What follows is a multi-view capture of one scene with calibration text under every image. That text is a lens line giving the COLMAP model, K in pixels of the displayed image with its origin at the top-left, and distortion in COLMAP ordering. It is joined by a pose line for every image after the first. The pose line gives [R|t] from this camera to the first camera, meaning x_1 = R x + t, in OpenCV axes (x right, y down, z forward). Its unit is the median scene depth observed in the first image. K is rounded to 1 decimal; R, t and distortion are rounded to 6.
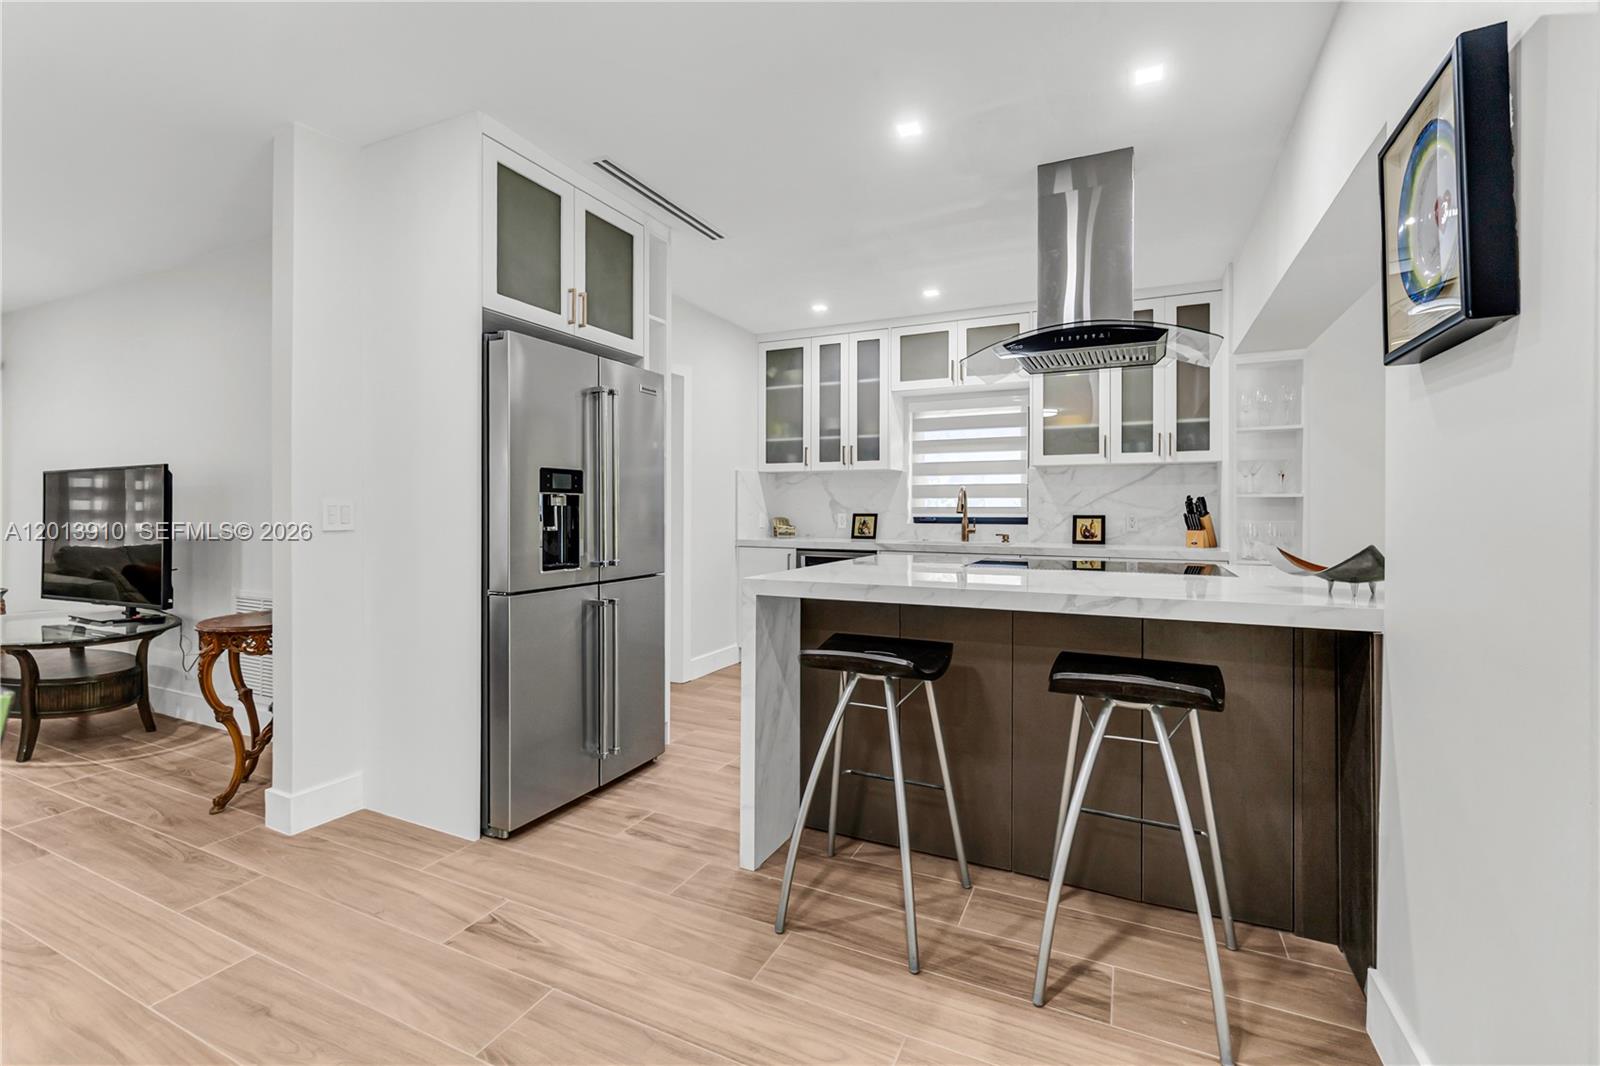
lens RADIAL K [[709.4, 0, 782.7], [0, 709.4, 511.5], [0, 0, 1]] dist [-0.000656, 0.000322]
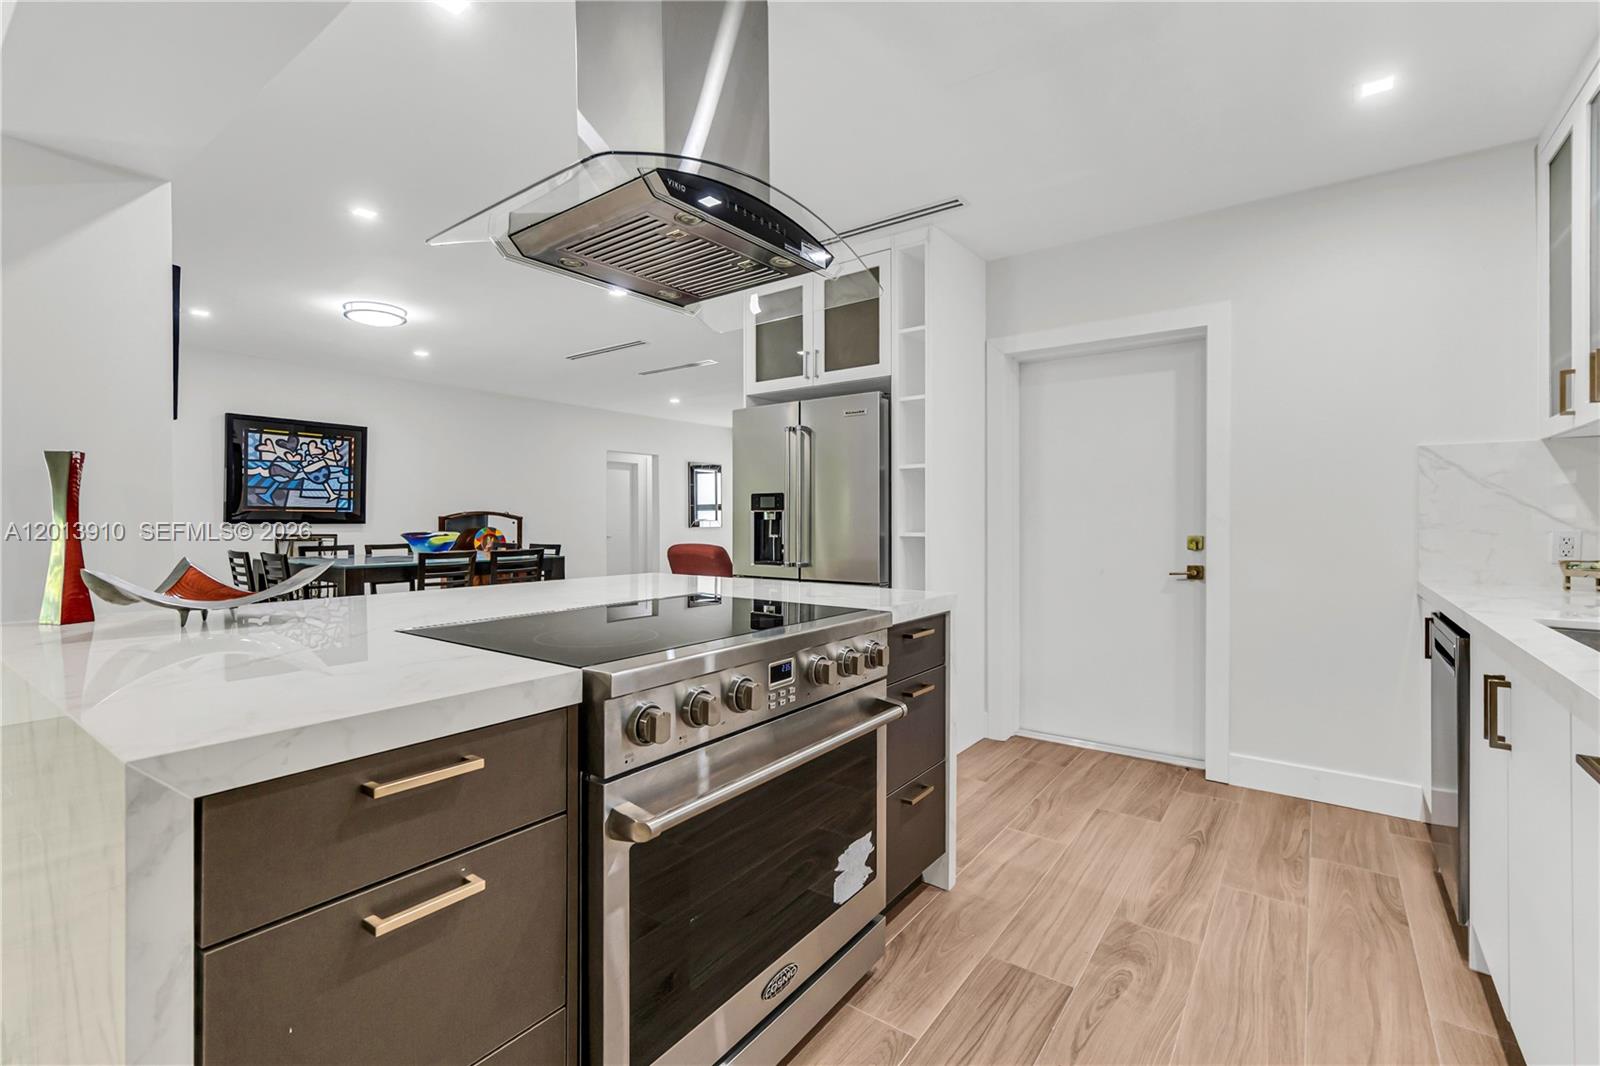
lens RADIAL K [[704.7, 0, 785.6], [0, 704.7, 528.3], [0, 0, 1]] dist [-0.002187, 0.000405]
pose [[-0.181735, 0.010200, -0.983295, 0.642980], [-0.002618, 0.999938, 0.010856, -0.003864], [0.983344, 0.004547, -0.181697, 0.786923]]
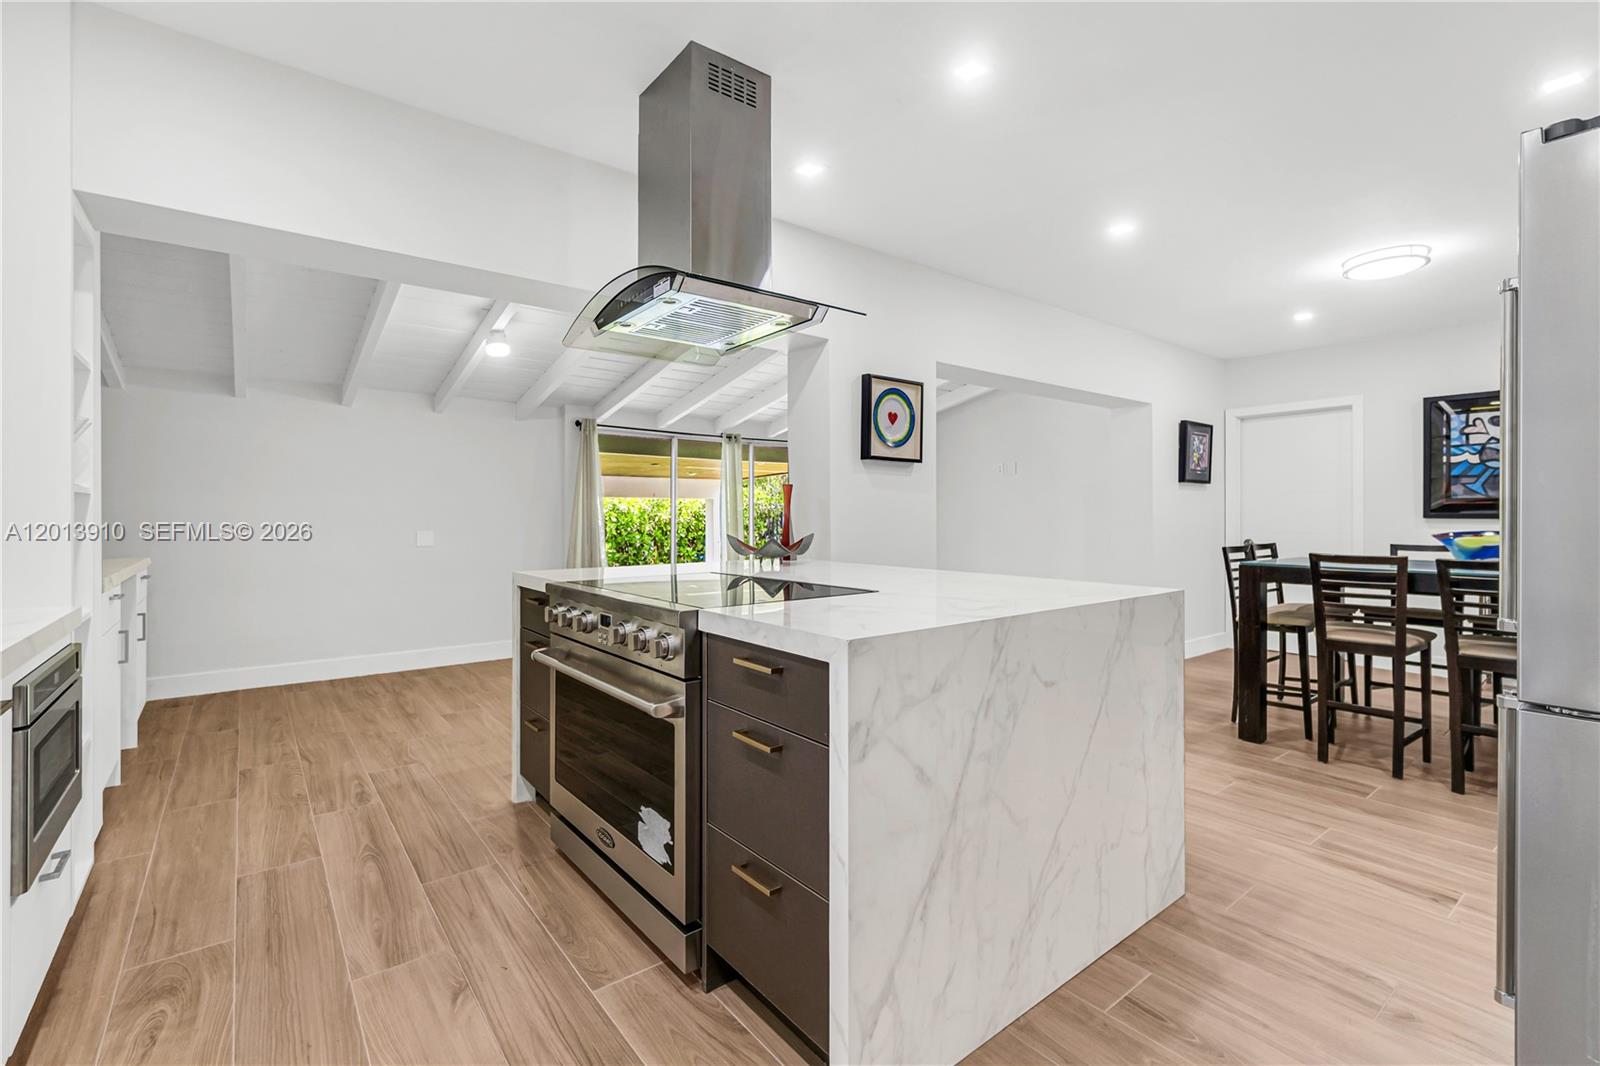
lens RADIAL K [[715.9, 0, 785.0], [0, 715.9, 520.5], [0, 0, 1]] dist [0.001966, 0.000323]
pose [[-0.897173, -0.002760, 0.441671, -0.001465], [0.001247, 0.999961, 0.008781, -0.003992], [-0.441678, 0.008429, -0.897134, 1.101822]]
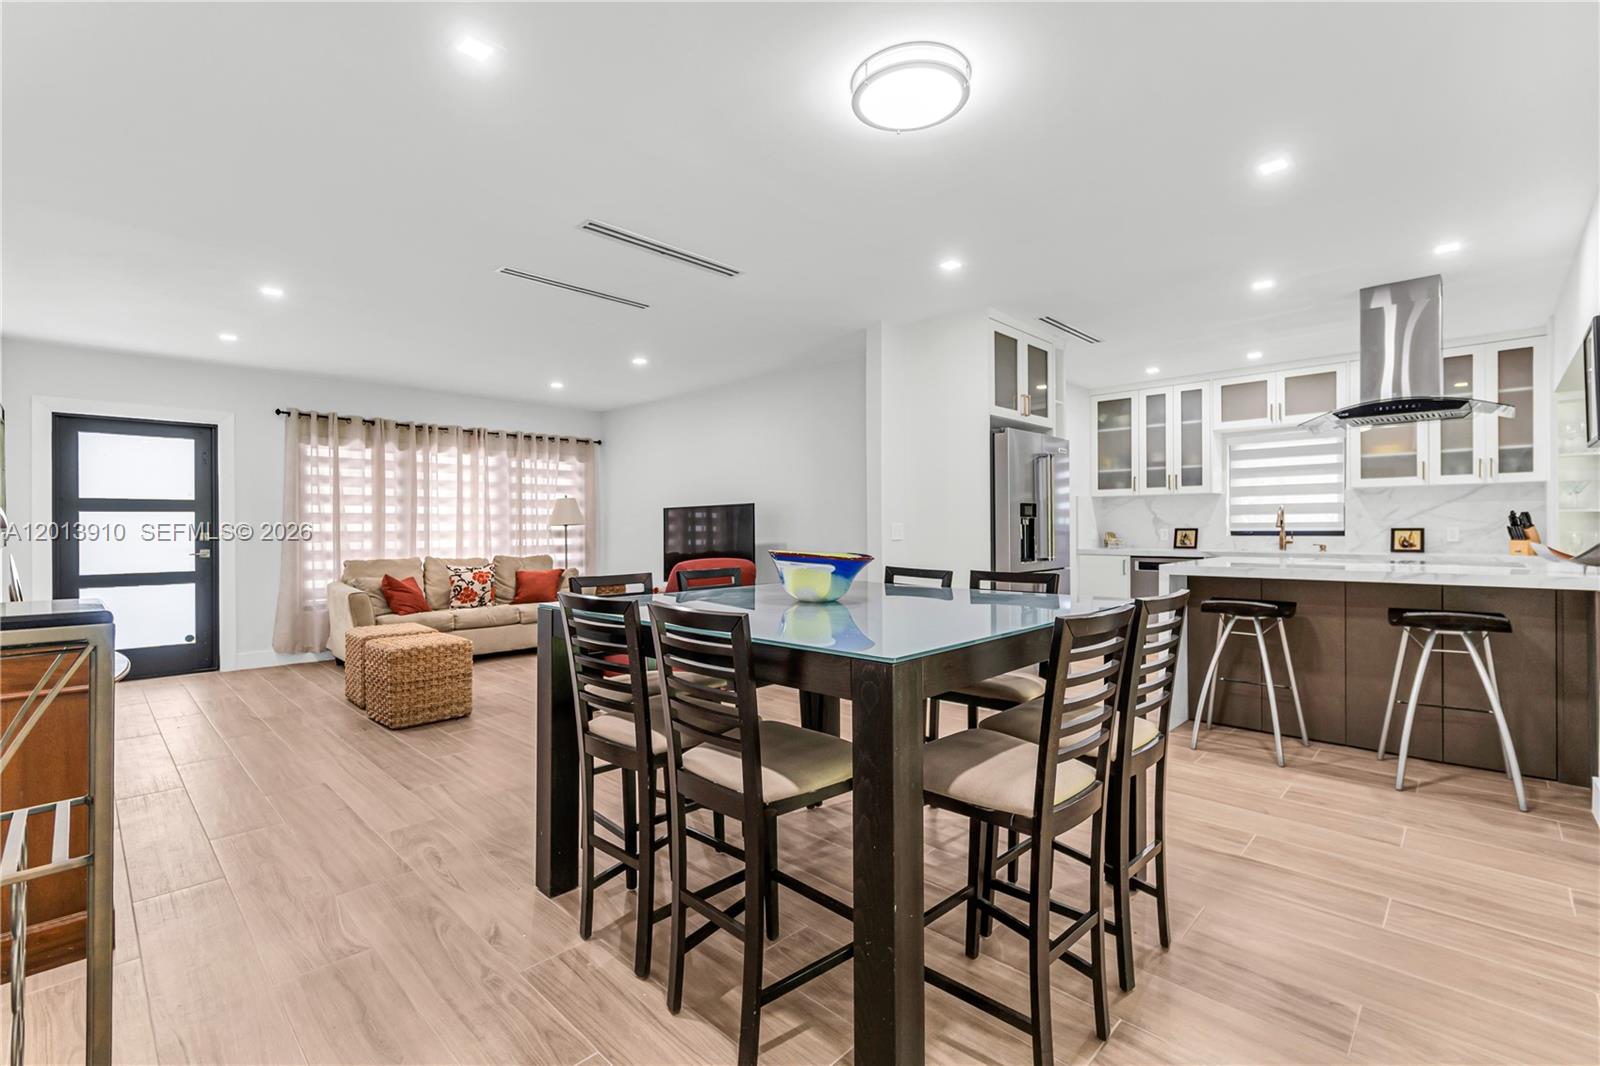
lens RADIAL K [[704.7, 0, 785.6], [0, 704.7, 528.3], [0, 0, 1]] dist [-0.002187, 0.000405]
pose [[0.949036, -0.008037, -0.315064, -0.203297], [0.007935, 0.999967, -0.001608, -0.000887], [0.315067, -0.000974, 0.949069, -0.489676]]
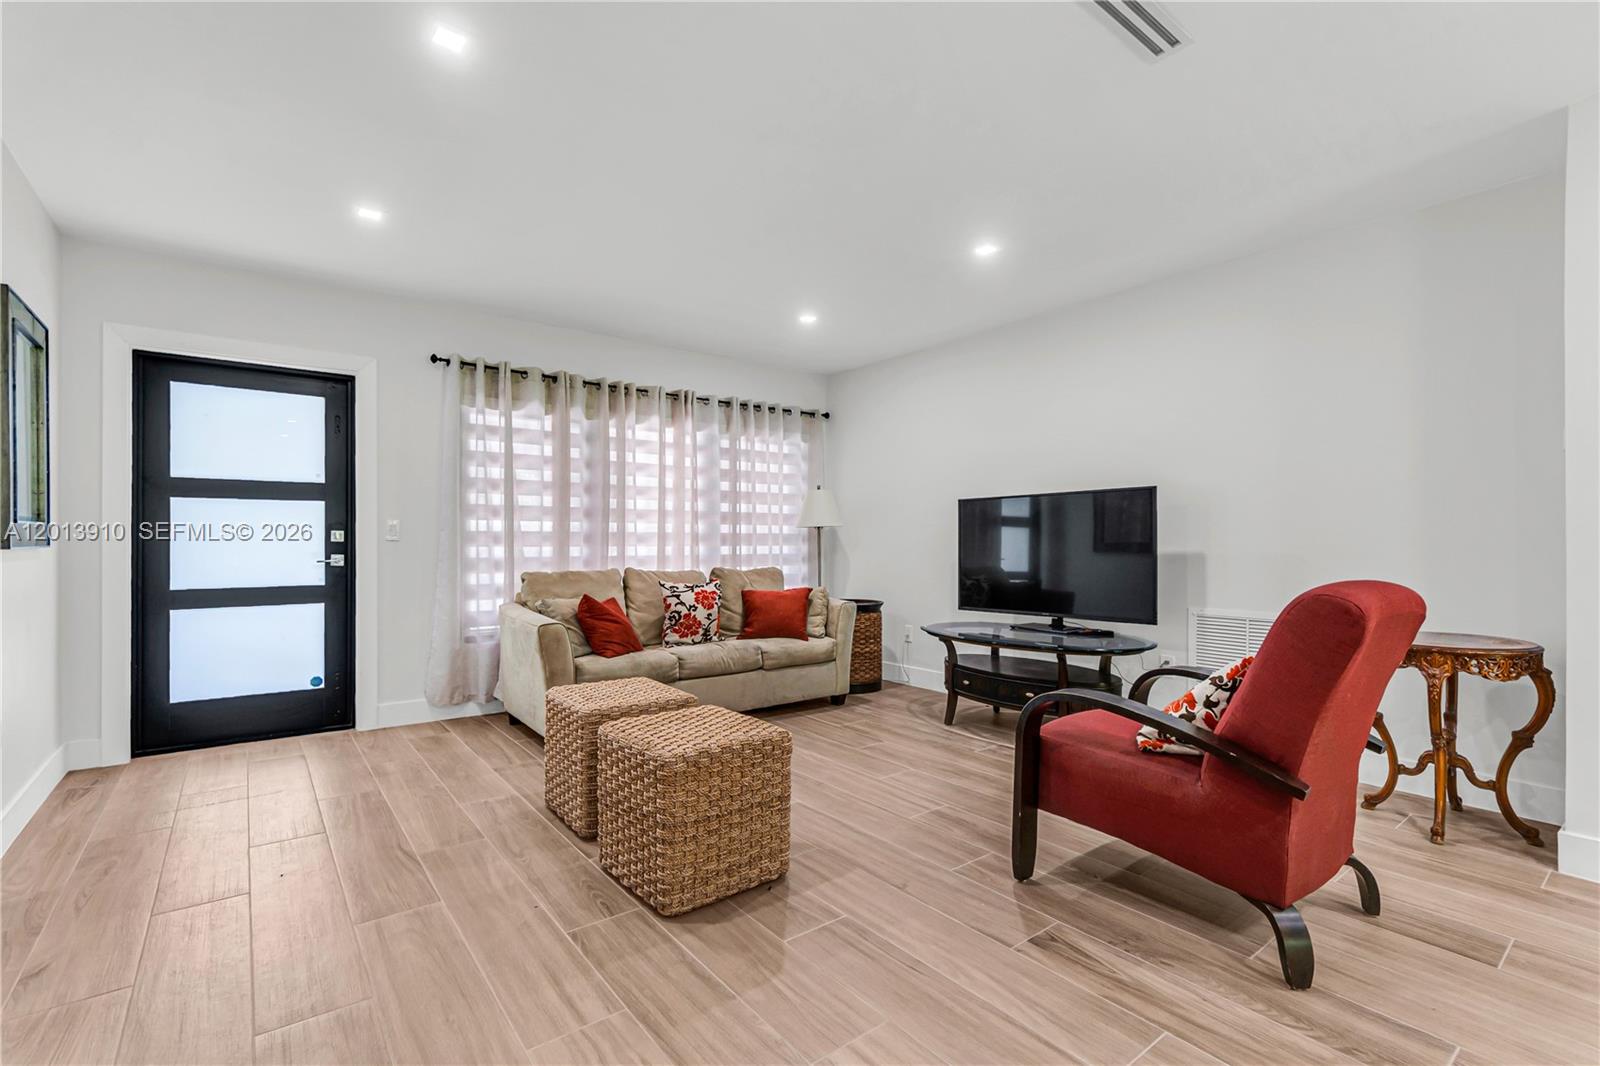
lens RADIAL K [[708.7, 0, 787.3], [0, 708.7, 540.1], [0, 0, 1]] dist [-0.000394, 0.000168]
pose [[0.896824, -0.004044, -0.442370, -0.718336], [0.001517, 0.999980, -0.006065, 0.015555], [0.442386, 0.004768, 0.896812, -0.148862]]
